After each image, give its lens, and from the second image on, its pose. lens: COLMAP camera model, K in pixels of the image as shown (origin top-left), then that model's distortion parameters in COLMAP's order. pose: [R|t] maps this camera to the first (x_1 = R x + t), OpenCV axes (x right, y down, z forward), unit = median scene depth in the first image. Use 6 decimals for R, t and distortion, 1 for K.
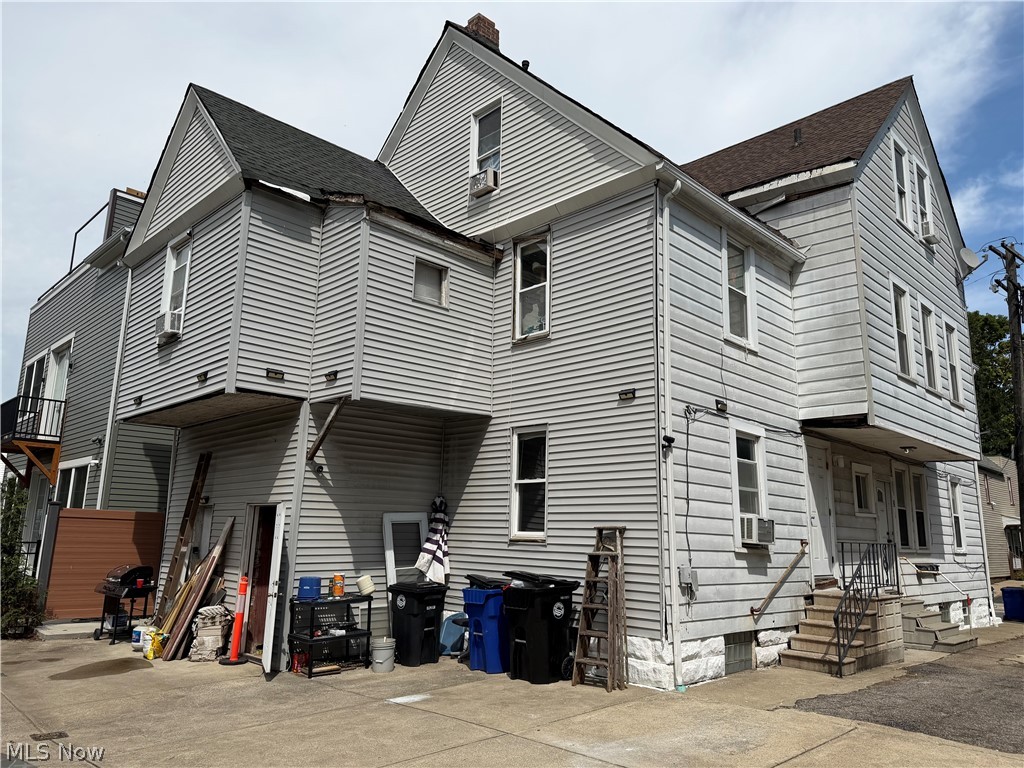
lens RADIAL K [[719.1, 0, 509.6], [0, 719.1, 379.4], [0, 0, 1]] dist [0.064282, -0.090110]
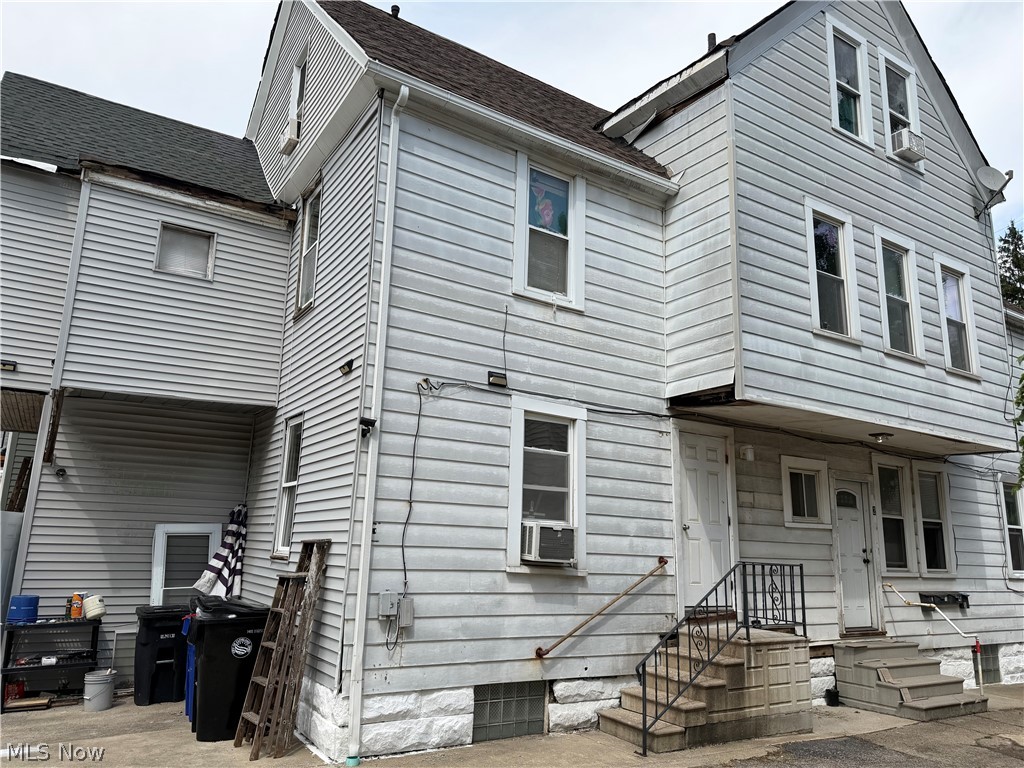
lens RADIAL K [[719.1, 0, 516.3], [0, 719.1, 377.5], [0, 0, 1]] dist [0.064282, -0.090110]
pose [[0.974942, -0.045079, -0.217843, 0.444177], [0.039814, 0.998801, -0.028497, 0.053420], [0.218867, 0.019110, 0.975568, 0.247361]]
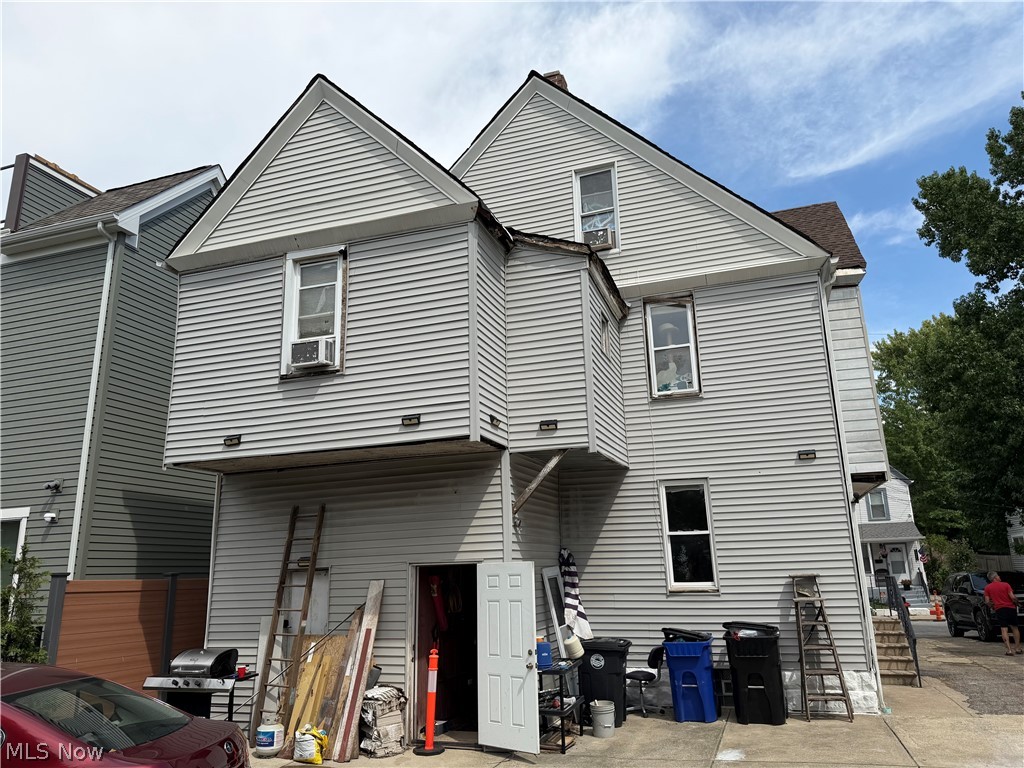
lens RADIAL K [[719.1, 0, 514.5], [0, 719.1, 381.3], [0, 0, 1]] dist [0.064282, -0.090110]
pose [[0.897718, 0.068369, 0.435233, -0.645040], [-0.047607, 0.997155, -0.058442, -0.004804], [-0.437990, 0.031745, 0.898419, 0.151236]]
